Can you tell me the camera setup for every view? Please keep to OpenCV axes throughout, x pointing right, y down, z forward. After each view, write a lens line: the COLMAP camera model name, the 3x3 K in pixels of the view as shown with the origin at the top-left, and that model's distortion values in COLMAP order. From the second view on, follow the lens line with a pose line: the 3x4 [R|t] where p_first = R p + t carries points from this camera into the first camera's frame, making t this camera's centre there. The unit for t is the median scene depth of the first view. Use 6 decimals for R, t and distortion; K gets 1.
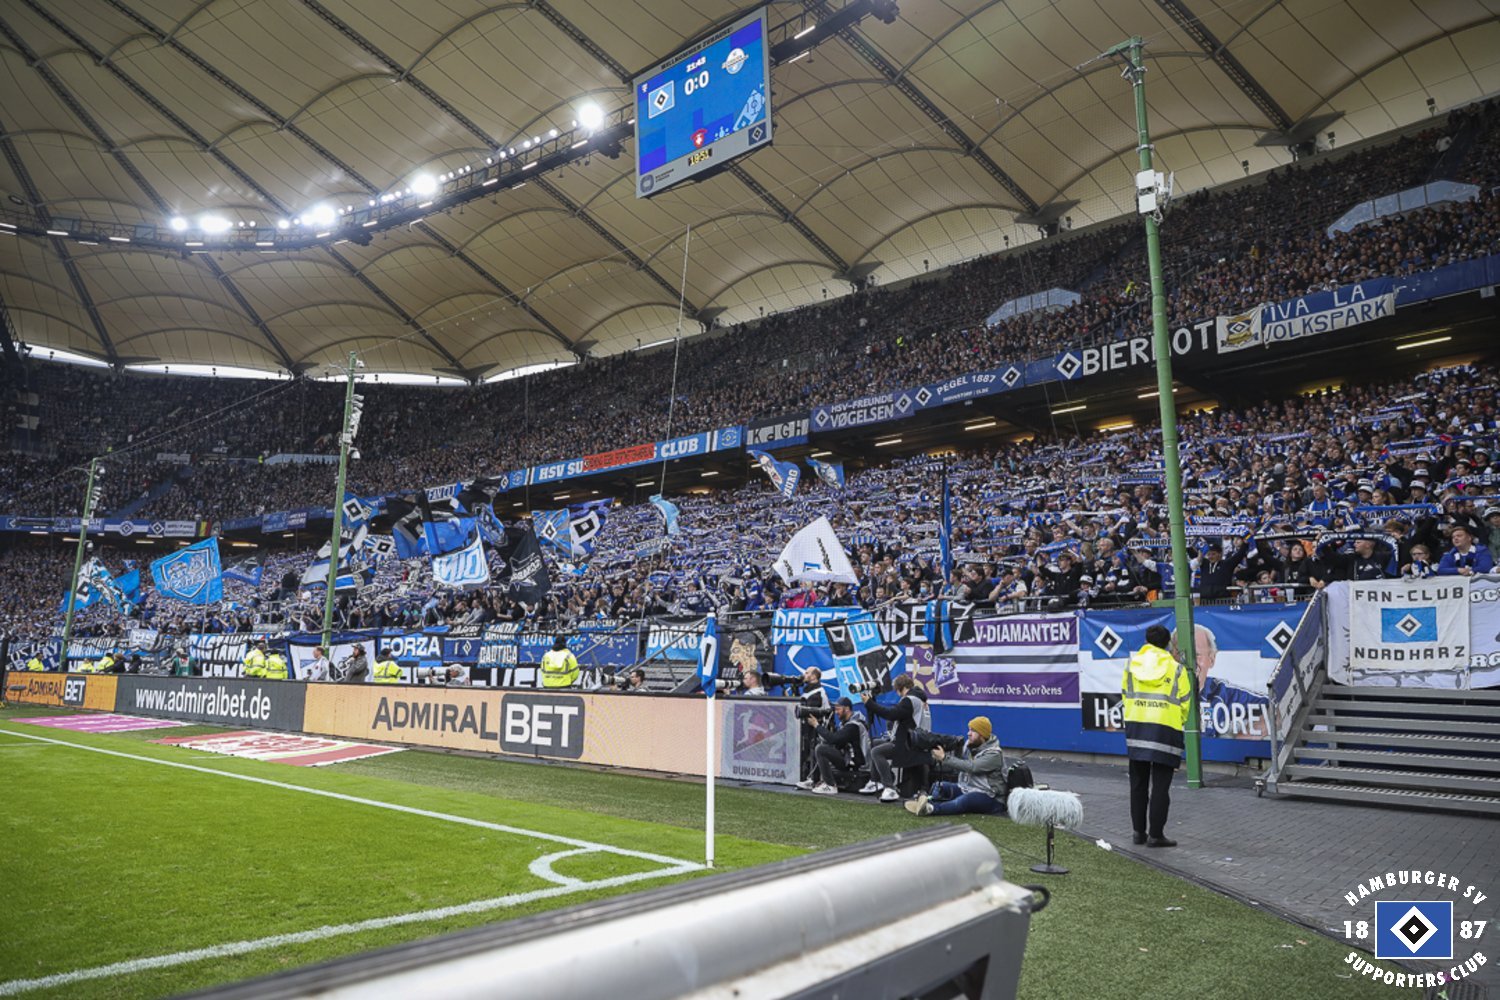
lens RADIAL K [[999.4, 0, 750.0], [0, 999.4, 500.0], [0, 0, 1]] dist [-0.004815, -0.007642]
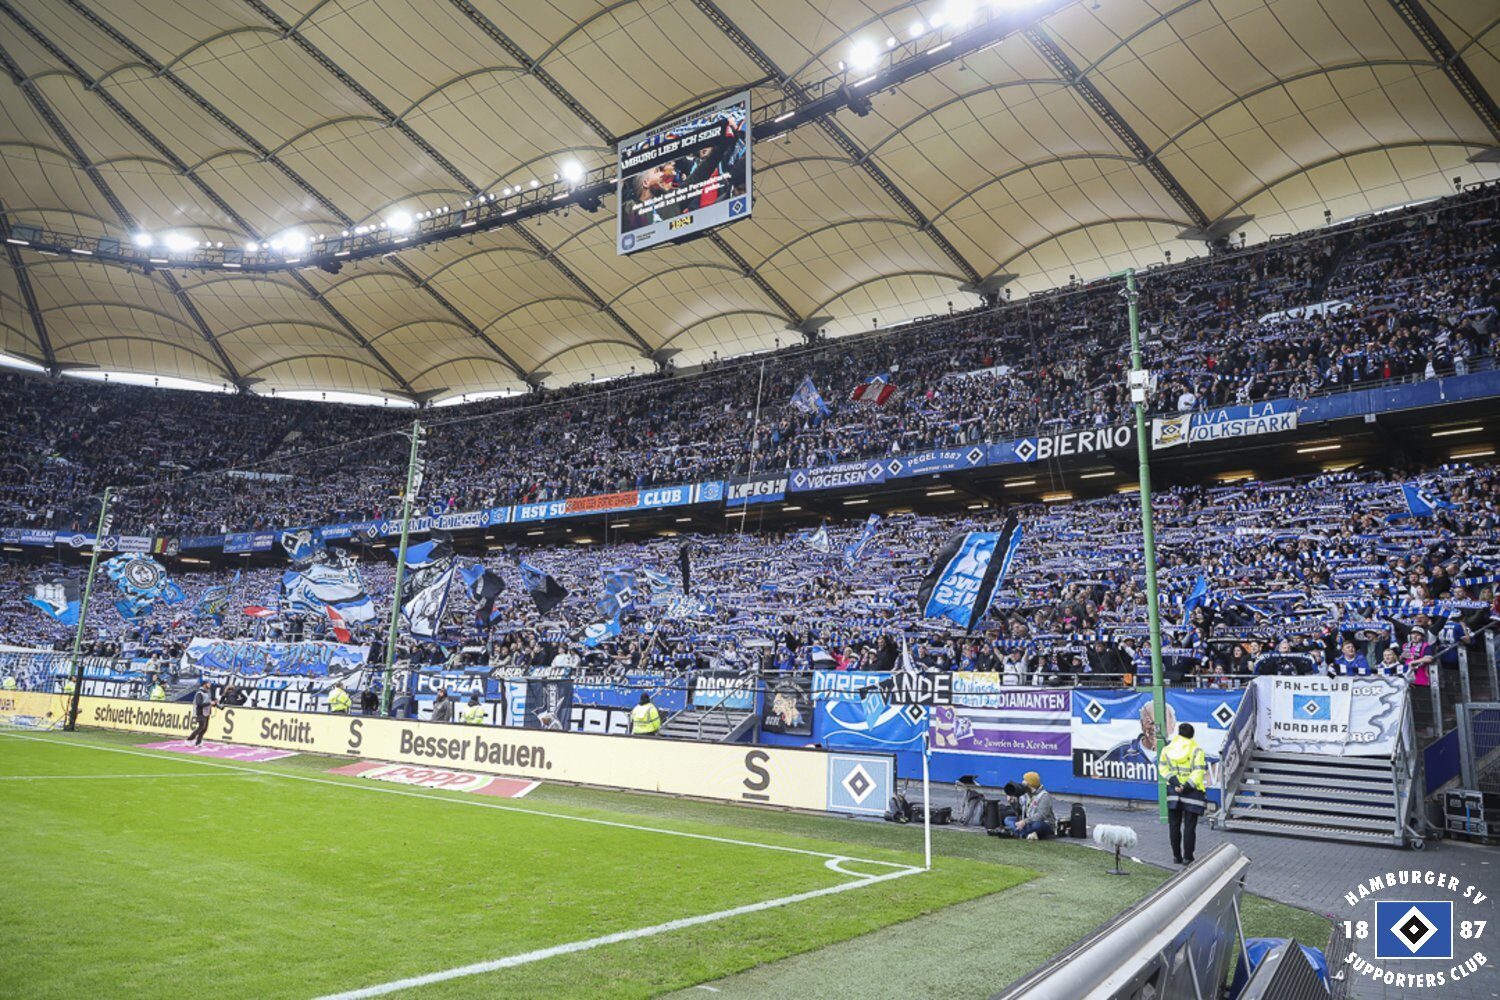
lens RADIAL K [[999.4, 0, 750.0], [0, 999.4, 500.0], [0, 0, 1]] dist [-0.004815, -0.007642]
pose [[0.995674, 0.040962, 0.083398, -0.065999], [-0.039093, 0.998949, -0.023932, -0.026706], [-0.084291, 0.020568, 0.996229, -0.087960]]
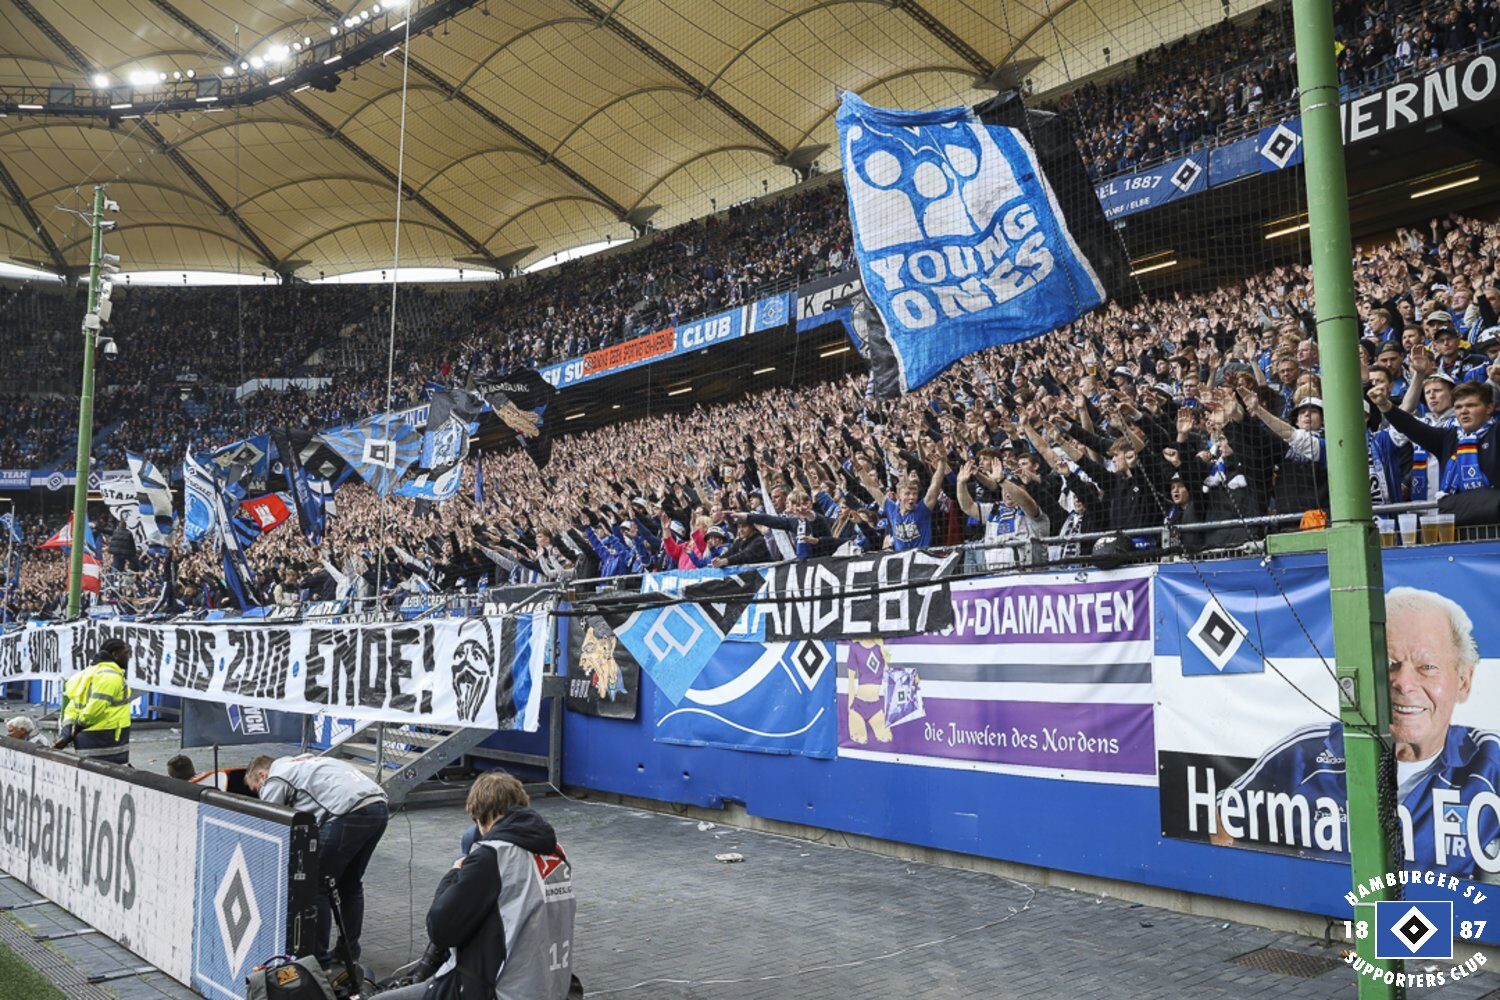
lens RADIAL K [[1290.8, 0, 750.0], [0, 1290.8, 500.0], [0, 0, 1]] dist [0.002275, 0.000115]
pose [[0.990499, -0.033699, -0.133330, 0.070565], [0.041422, 0.997595, 0.055578, 0.013618], [0.131136, -0.060573, 0.989512, 0.128816]]
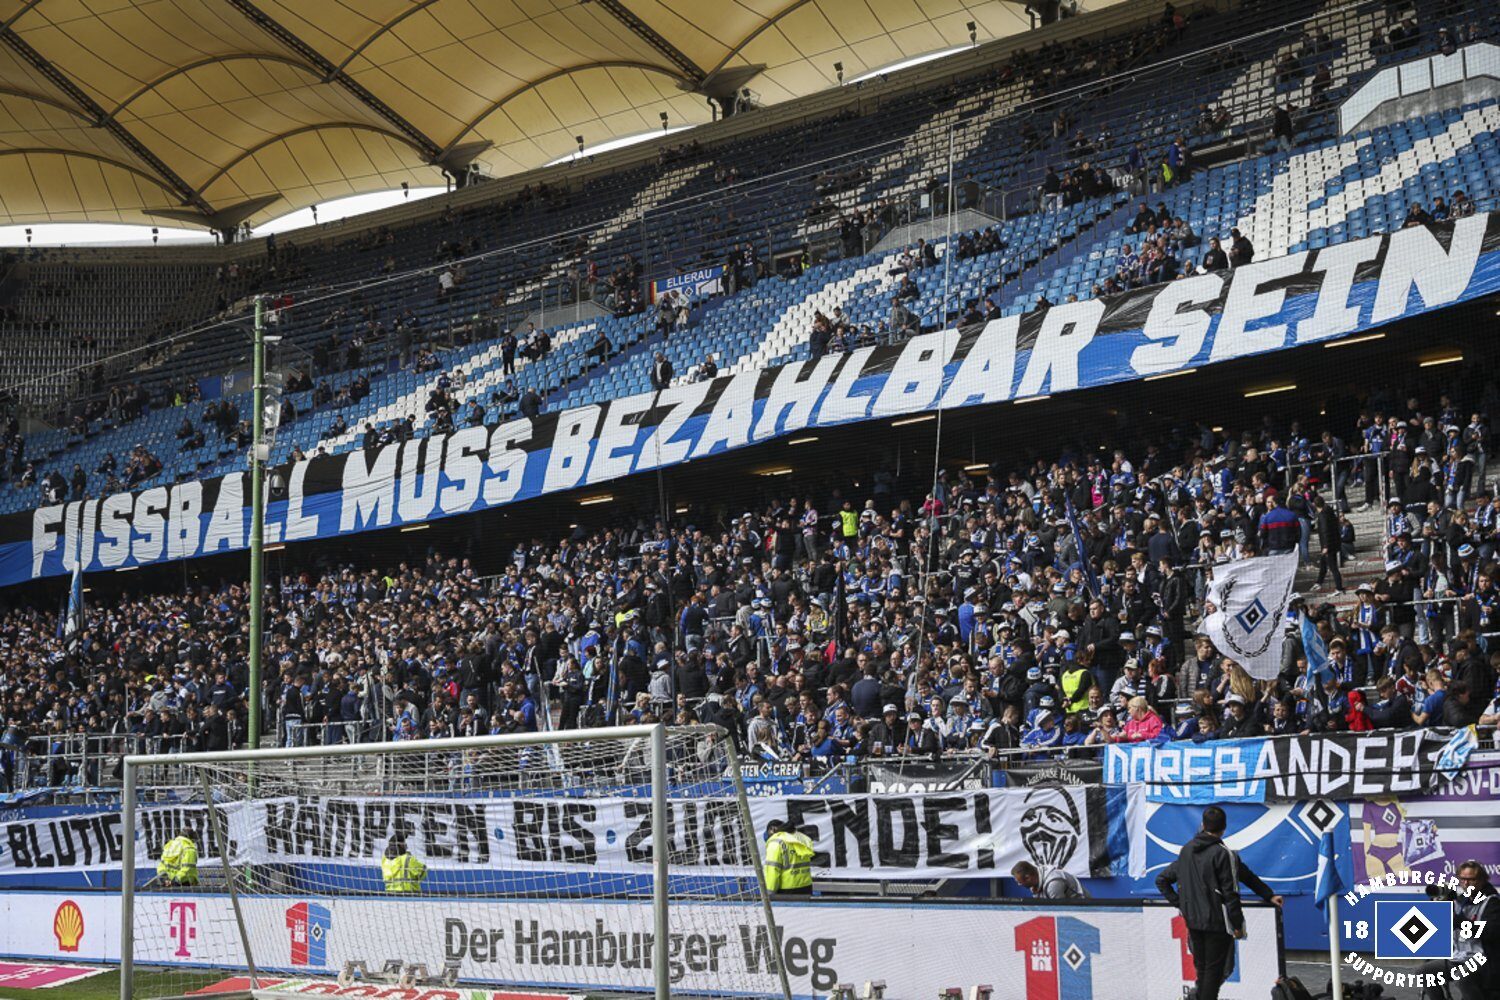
lens RADIAL K [[2190.5, 0, 711.2], [0, 2190.5, 503.9], [0, 0, 1]] dist [0.003334, -0.022374]
pose [[0.998908, -0.041616, -0.021240, -0.071758], [0.042303, 0.998561, 0.032953, -0.035406], [0.019838, -0.033815, 0.999231, -0.128363]]
